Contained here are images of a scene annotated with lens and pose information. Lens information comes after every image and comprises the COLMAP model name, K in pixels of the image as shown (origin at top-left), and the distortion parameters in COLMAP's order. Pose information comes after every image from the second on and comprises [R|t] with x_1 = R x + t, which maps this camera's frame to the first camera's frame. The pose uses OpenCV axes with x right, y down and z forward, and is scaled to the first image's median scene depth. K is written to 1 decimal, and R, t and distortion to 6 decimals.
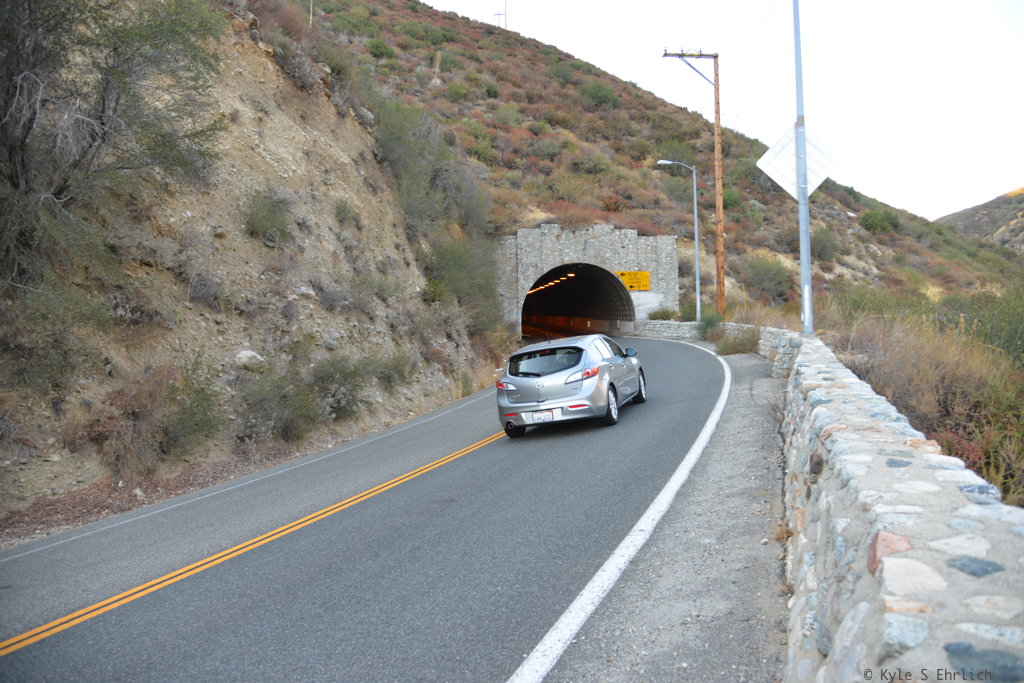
lens RADIAL K [[698.6, 0, 512.6], [0, 698.6, 339.4], [0, 0, 1]] dist [-0.039659, 0.007973]
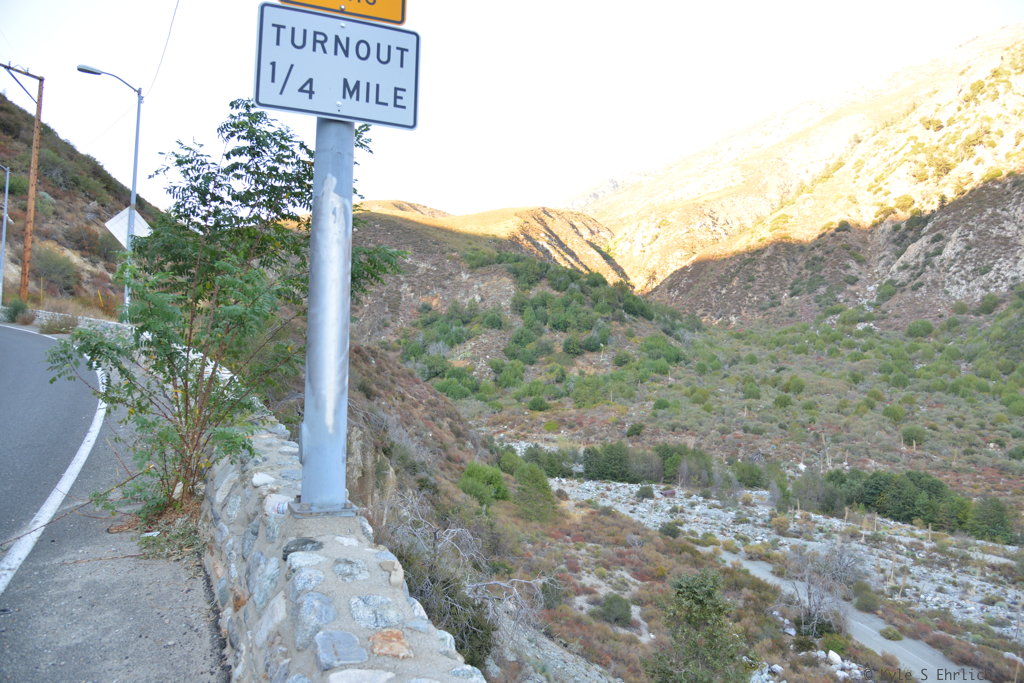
lens RADIAL K [[698.6, 0, 516.2], [0, 698.6, 342.0], [0, 0, 1]] dist [-0.039659, 0.007973]
pose [[0.555400, 0.067525, 0.828837, -0.183643], [-0.071099, 0.996904, -0.033574, 0.010823], [-0.828538, -0.040283, 0.558482, -0.315093]]
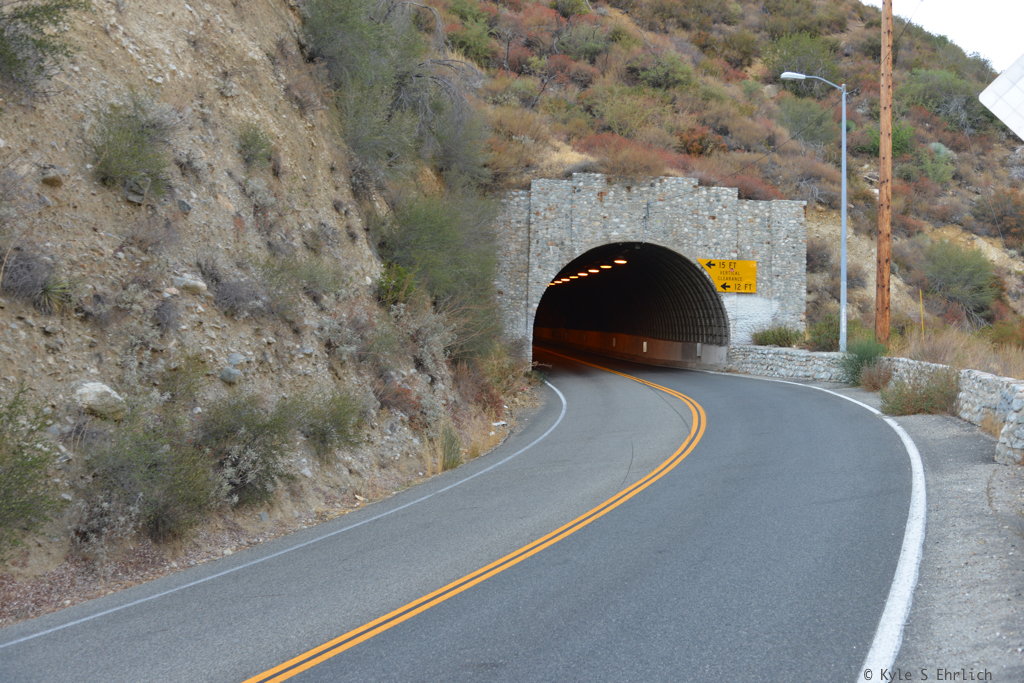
lens RADIAL K [[1215.8, 0, 511.4], [0, 1215.8, 339.8], [0, 0, 1]] dist [-0.017394, 0.000000]
pose [[0.999269, 0.037530, 0.007221, -0.016189], [-0.037370, 0.999077, -0.021160, -0.004279], [-0.008009, 0.020875, 0.999750, -0.007067]]
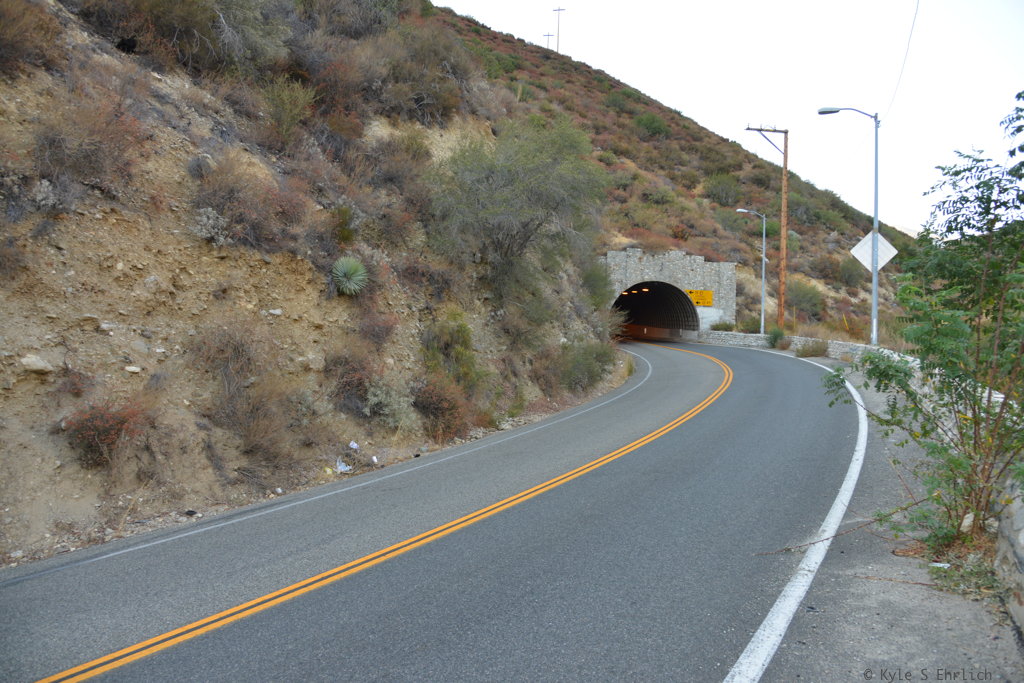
lens RADIAL K [[698.6, 0, 513.5], [0, 698.6, 341.1], [0, 0, 1]] dist [-0.039659, 0.007973]
pose [[0.998645, 0.051327, -0.008593, -0.189331], [-0.051324, 0.998682, 0.000573, 0.010895], [0.008611, -0.000131, 0.999963, -0.311959]]
